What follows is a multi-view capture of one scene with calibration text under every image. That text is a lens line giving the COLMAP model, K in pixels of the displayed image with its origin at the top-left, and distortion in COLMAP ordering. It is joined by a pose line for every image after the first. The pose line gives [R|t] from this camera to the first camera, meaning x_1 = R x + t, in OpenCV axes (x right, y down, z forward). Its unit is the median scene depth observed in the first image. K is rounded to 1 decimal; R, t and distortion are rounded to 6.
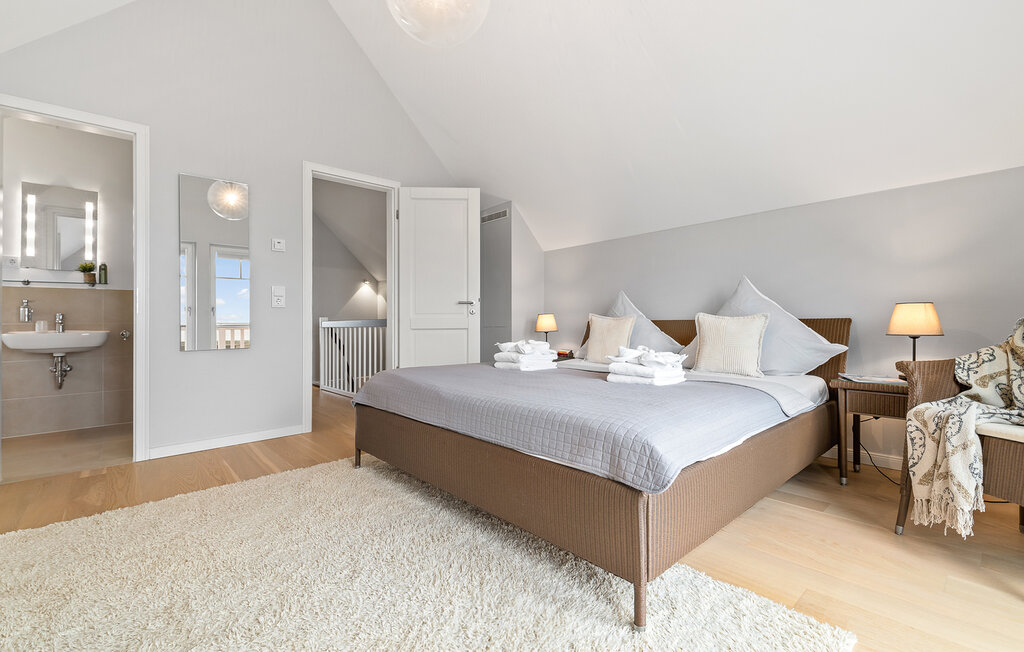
lens RADIAL K [[446.0, 0, 504.3], [0, 446.0, 325.2], [0, 0, 1]] dist [-0.010660, -0.000018]
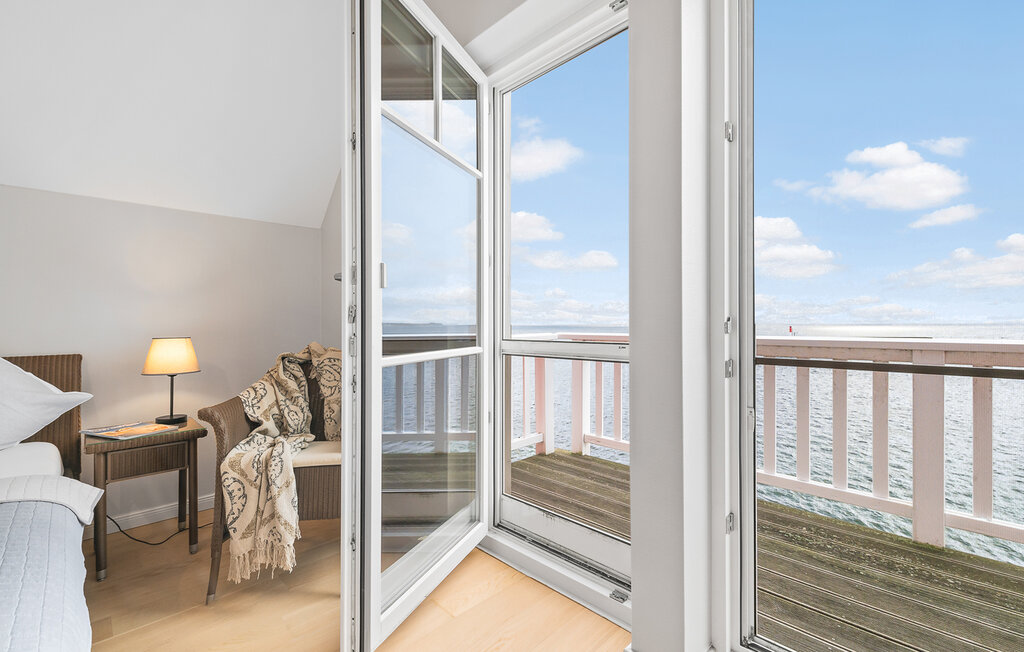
lens RADIAL K [[446.0, 0, 504.3], [0, 446.0, 325.2], [0, 0, 1]] dist [-0.010660, -0.000018]
pose [[-0.070208, 0.005058, 0.997520, -0.041420], [0.012050, 0.999918, -0.004223, -0.082439], [-0.997460, 0.011724, -0.070263, 0.497475]]
